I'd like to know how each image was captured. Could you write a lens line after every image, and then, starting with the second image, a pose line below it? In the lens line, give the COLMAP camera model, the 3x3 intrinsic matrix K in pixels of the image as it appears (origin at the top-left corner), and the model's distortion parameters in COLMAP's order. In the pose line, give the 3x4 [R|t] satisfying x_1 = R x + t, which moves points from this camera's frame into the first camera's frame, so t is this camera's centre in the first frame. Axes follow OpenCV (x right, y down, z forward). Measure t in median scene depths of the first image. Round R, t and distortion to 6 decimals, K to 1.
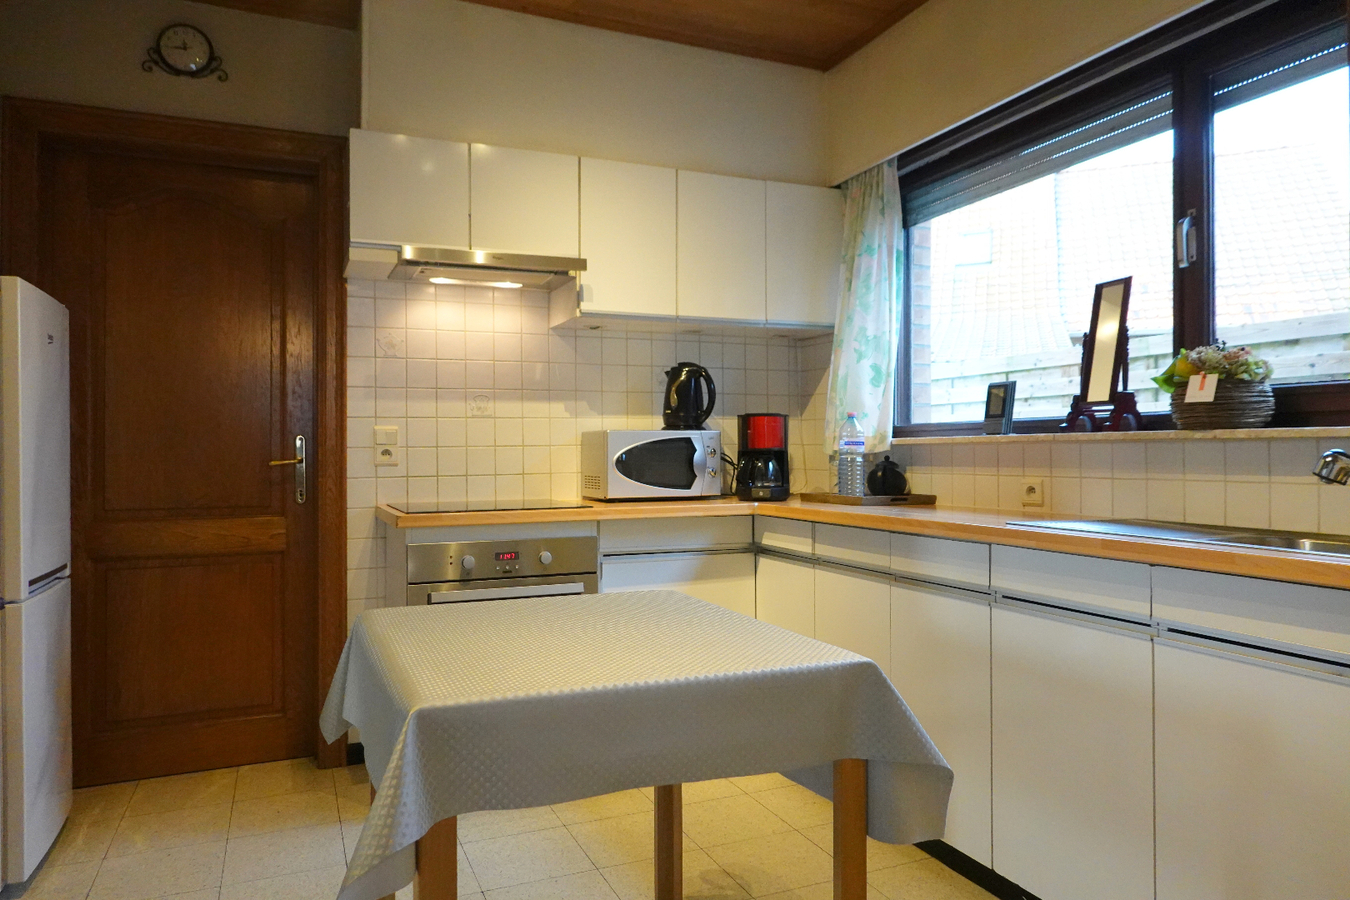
lens RADIAL K [[924.7, 0, 683.9], [0, 924.7, 442.6], [0, 0, 1]] dist [0.008599, 0.003246]
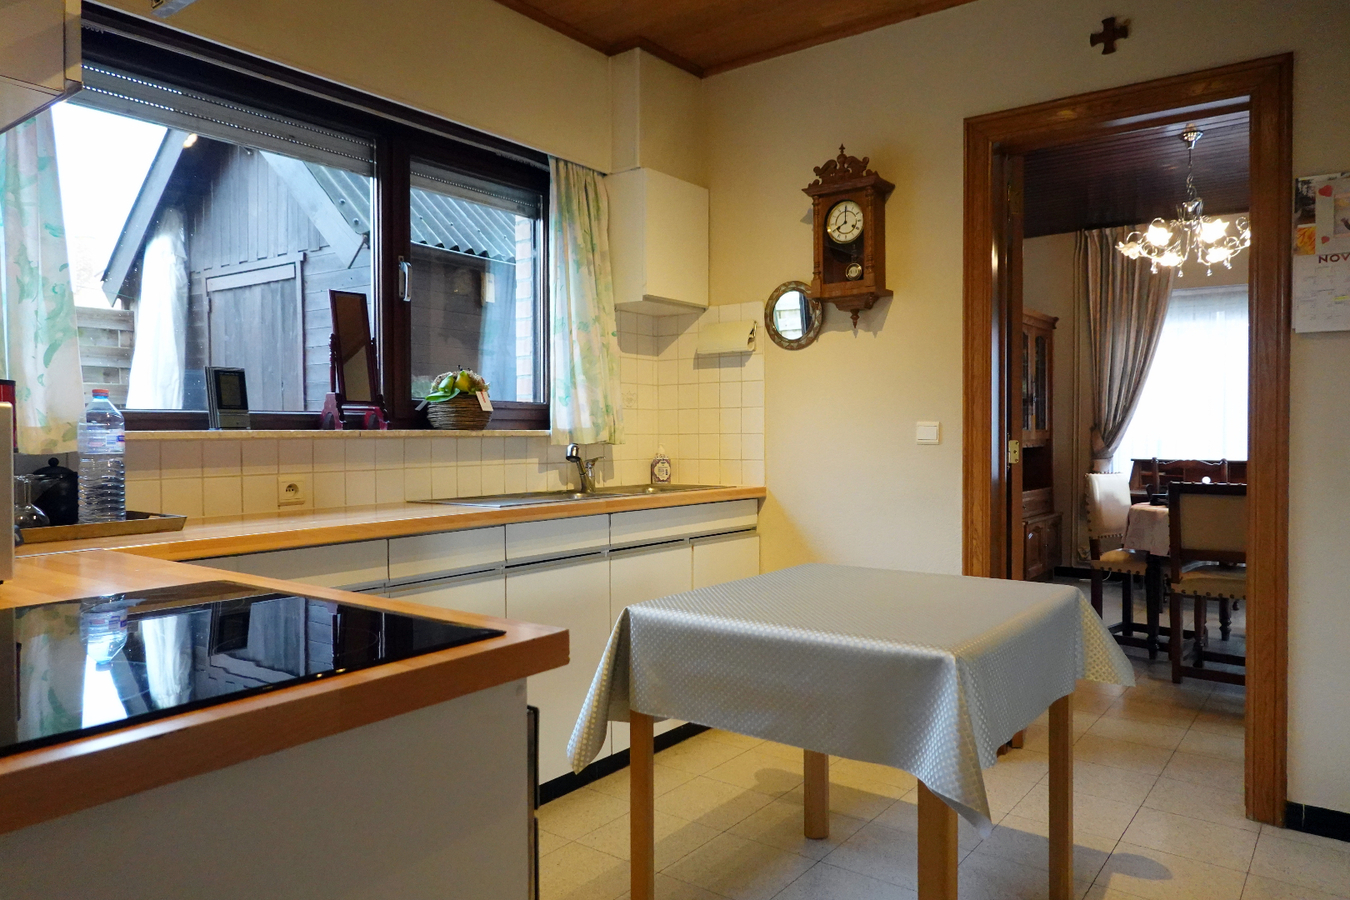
lens RADIAL K [[924.7, 0, 683.9], [0, 924.7, 442.6], [0, 0, 1]] dist [0.008599, 0.003246]
pose [[-0.485981, -0.002416, 0.873966, -0.554306], [-0.000368, 0.999997, 0.002560, 0.001822], [-0.873969, 0.000922, -0.485980, 0.947882]]
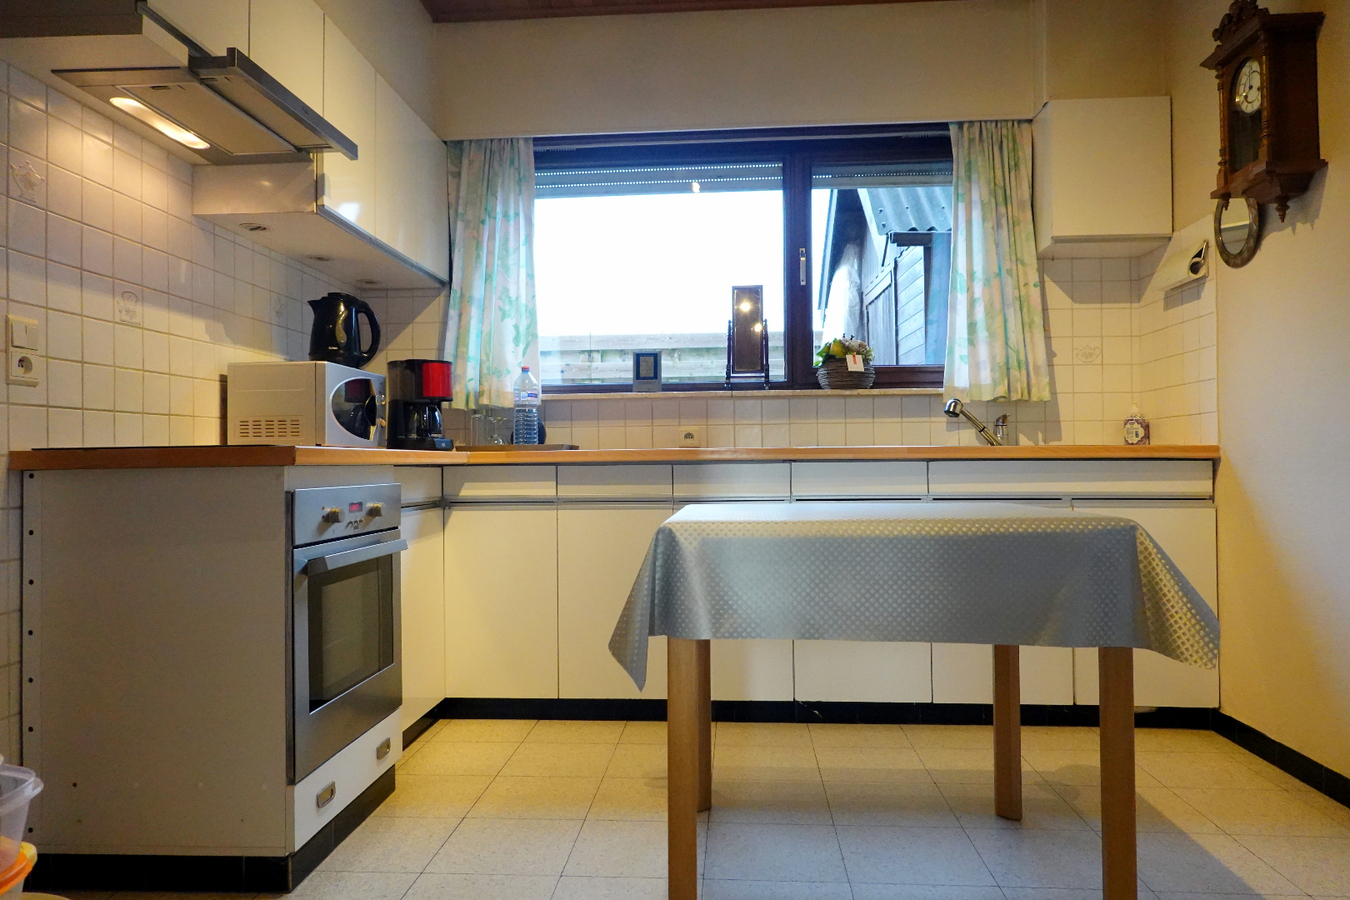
lens RADIAL K [[900.0, 0, 675.0], [0, 900.0, 450.0], [0, 0, 1]] dist [-0.001315, 0.001794]
pose [[0.466854, 0.010546, 0.884272, -0.633742], [0.000699, 0.999924, -0.012295, 0.073765], [-0.884334, 0.006358, 0.466811, 0.368569]]
